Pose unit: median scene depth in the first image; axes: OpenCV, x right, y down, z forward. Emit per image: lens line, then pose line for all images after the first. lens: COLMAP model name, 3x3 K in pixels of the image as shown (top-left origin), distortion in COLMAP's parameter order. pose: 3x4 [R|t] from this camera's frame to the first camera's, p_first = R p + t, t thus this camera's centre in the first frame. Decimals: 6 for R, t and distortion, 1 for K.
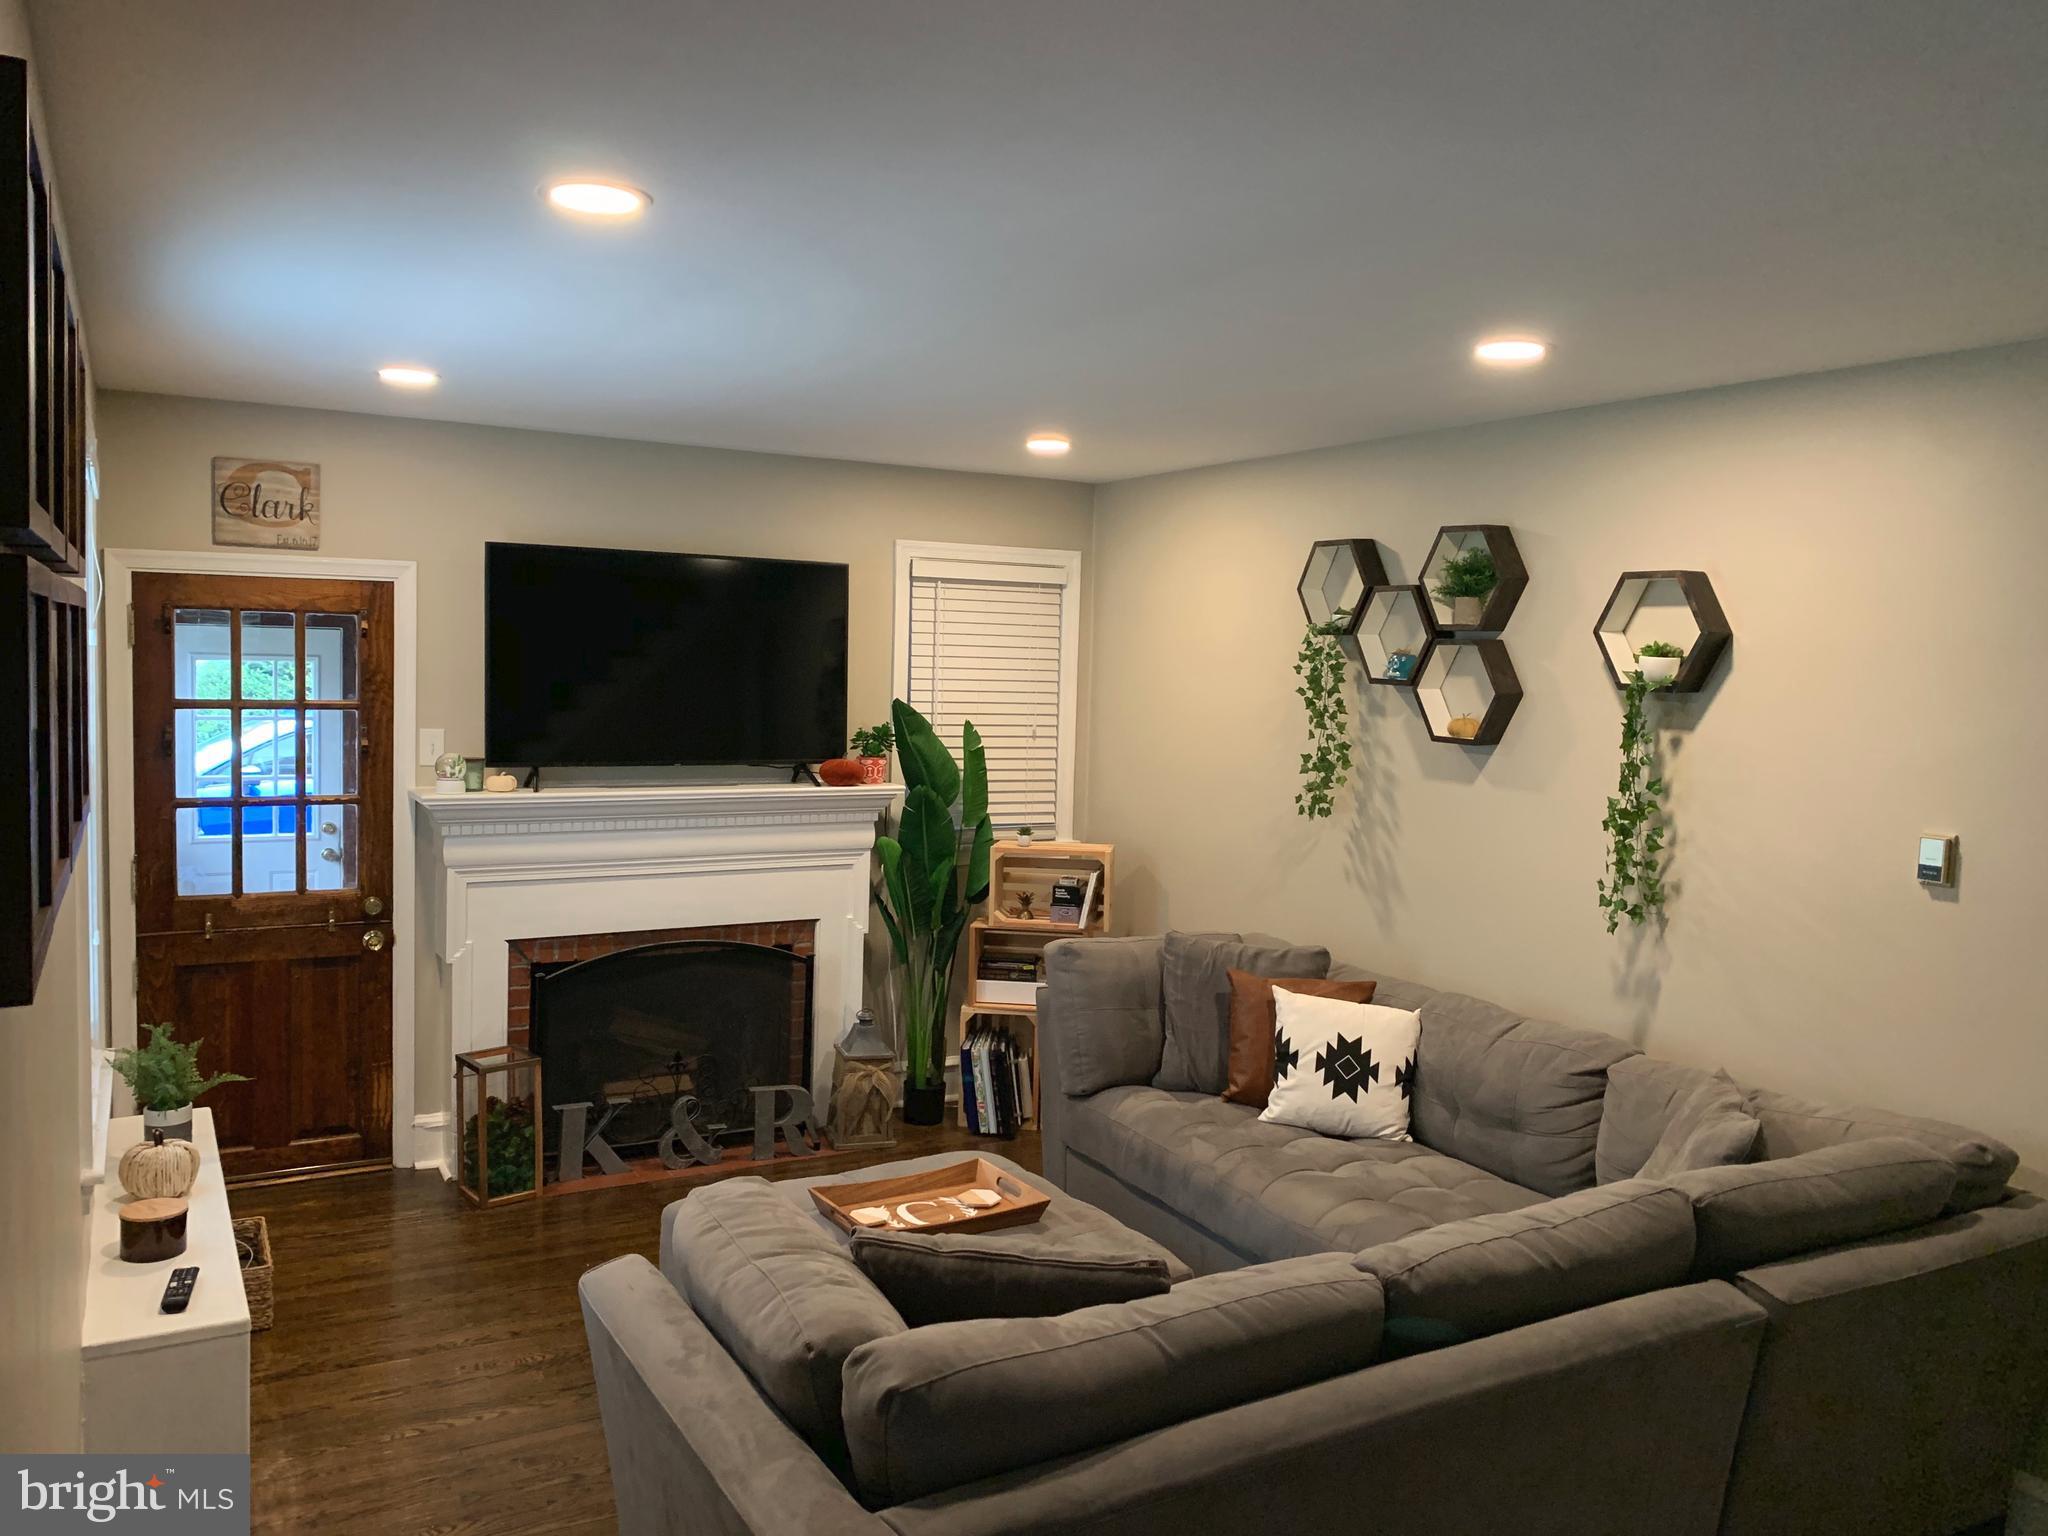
lens RADIAL K [[1583.0, 0, 1024.1], [0, 1583.0, 766.5], [0, 0, 1]] dist [0.058150, -0.063997]
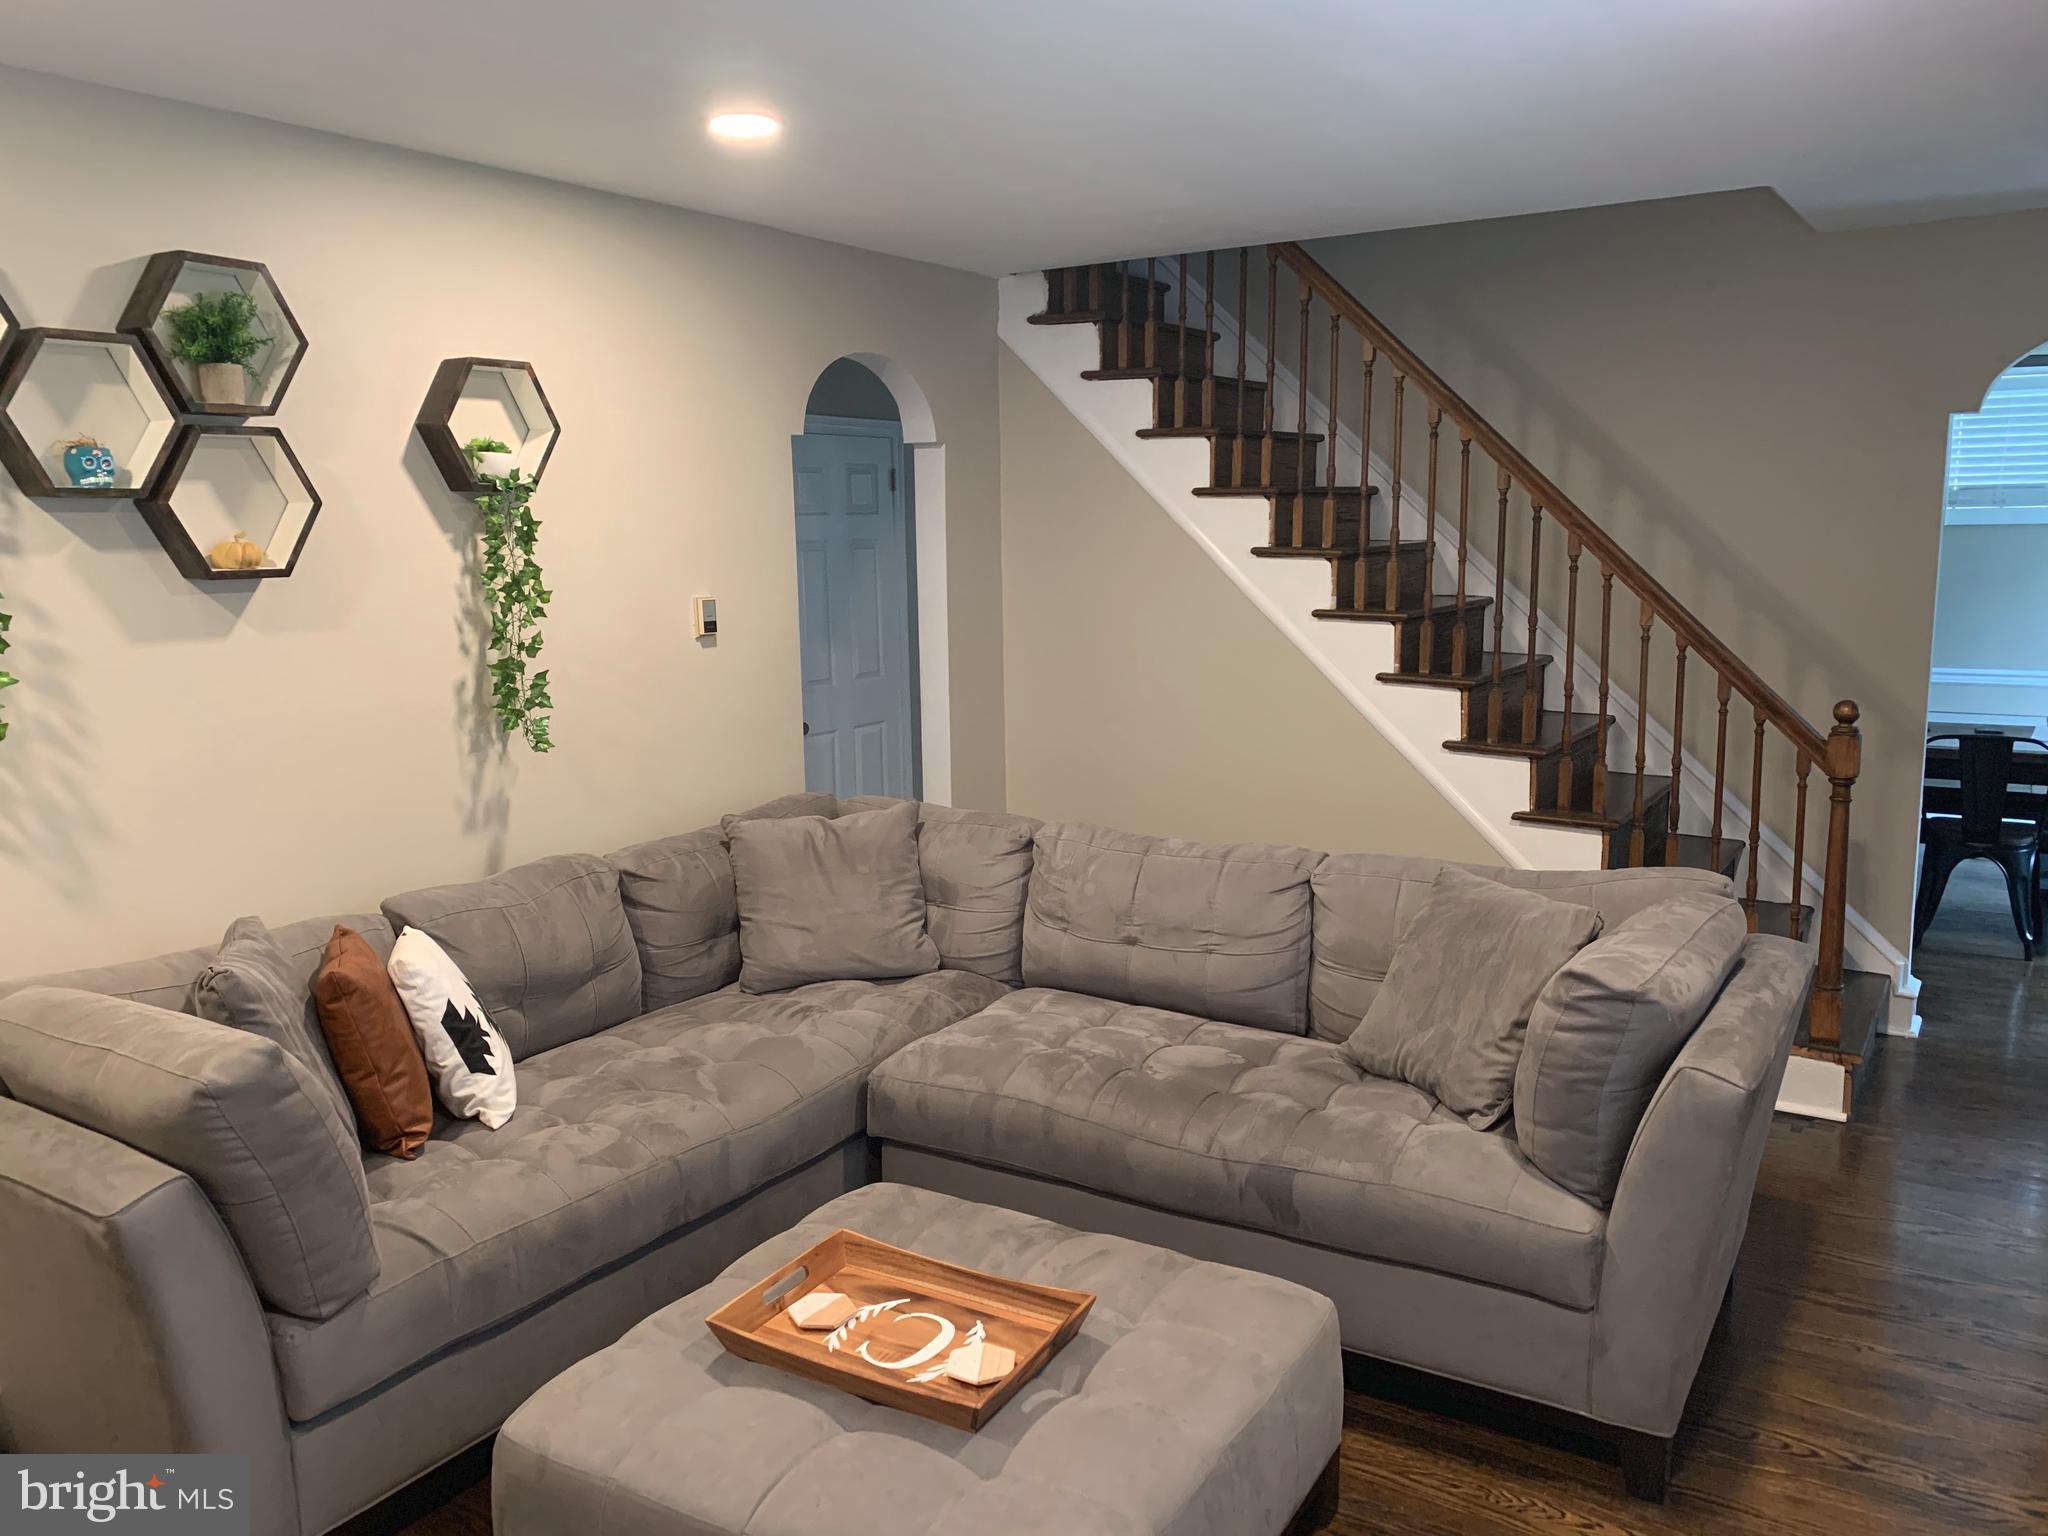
lens RADIAL K [[1583.0, 0, 1023.0], [0, 1583.0, 761.7], [0, 0, 1]] dist [0.058150, -0.063997]
pose [[-0.491119, -0.158067, 0.856631, -0.557862], [0.062277, 0.974511, 0.215522, -0.072566], [-0.868864, 0.159195, -0.468757, 1.144320]]
